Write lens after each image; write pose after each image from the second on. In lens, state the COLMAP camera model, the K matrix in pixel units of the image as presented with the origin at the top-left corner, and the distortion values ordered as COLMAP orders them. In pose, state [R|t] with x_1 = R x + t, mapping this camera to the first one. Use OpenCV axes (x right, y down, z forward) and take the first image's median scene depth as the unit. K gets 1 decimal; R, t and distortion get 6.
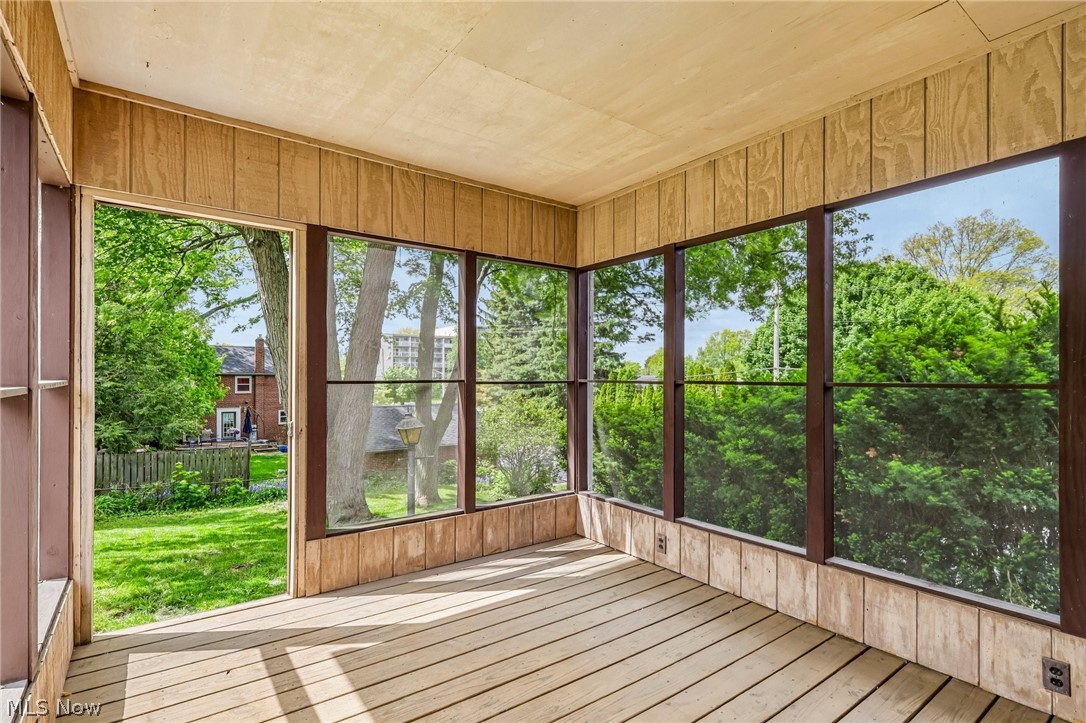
lens RADIAL K [[515.3, 0, 543.2], [0, 515.3, 369.3], [0, 0, 1]] dist [-0.003714, -0.000163]
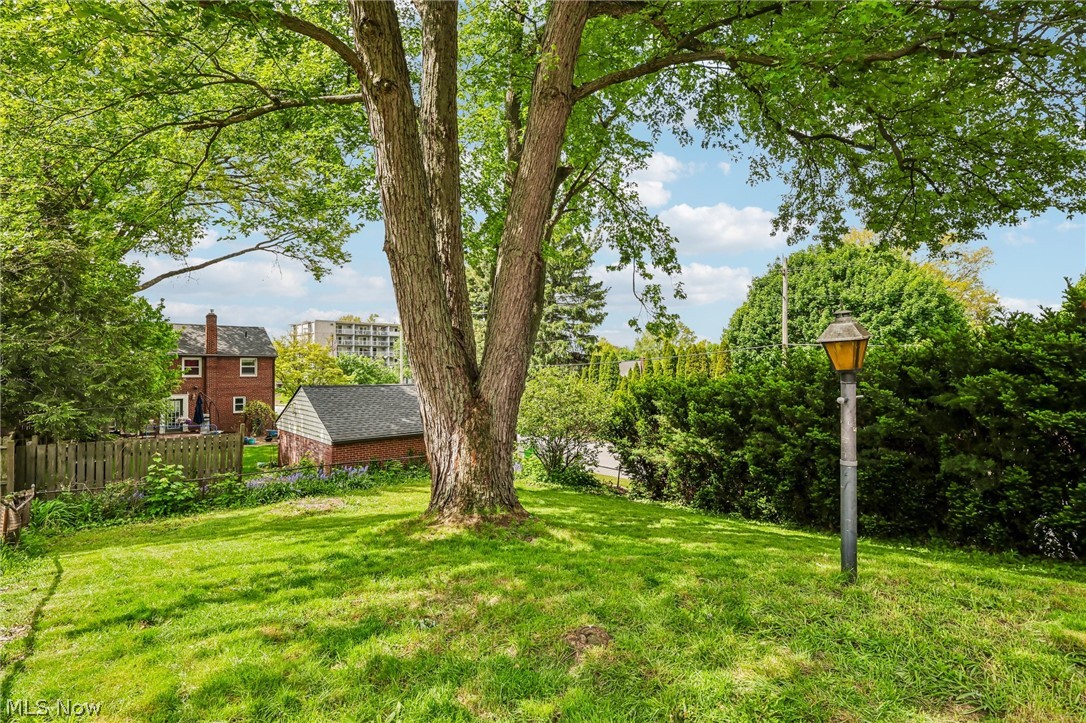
lens RADIAL K [[515.3, 0, 541.9], [0, 515.3, 355.2], [0, 0, 1]] dist [-0.003714, -0.000163]
pose [[0.993754, -0.004986, 0.111480, -0.092365], [0.005929, 0.999949, -0.008131, 0.019068], [-0.111434, 0.008741, 0.993733, 0.075425]]
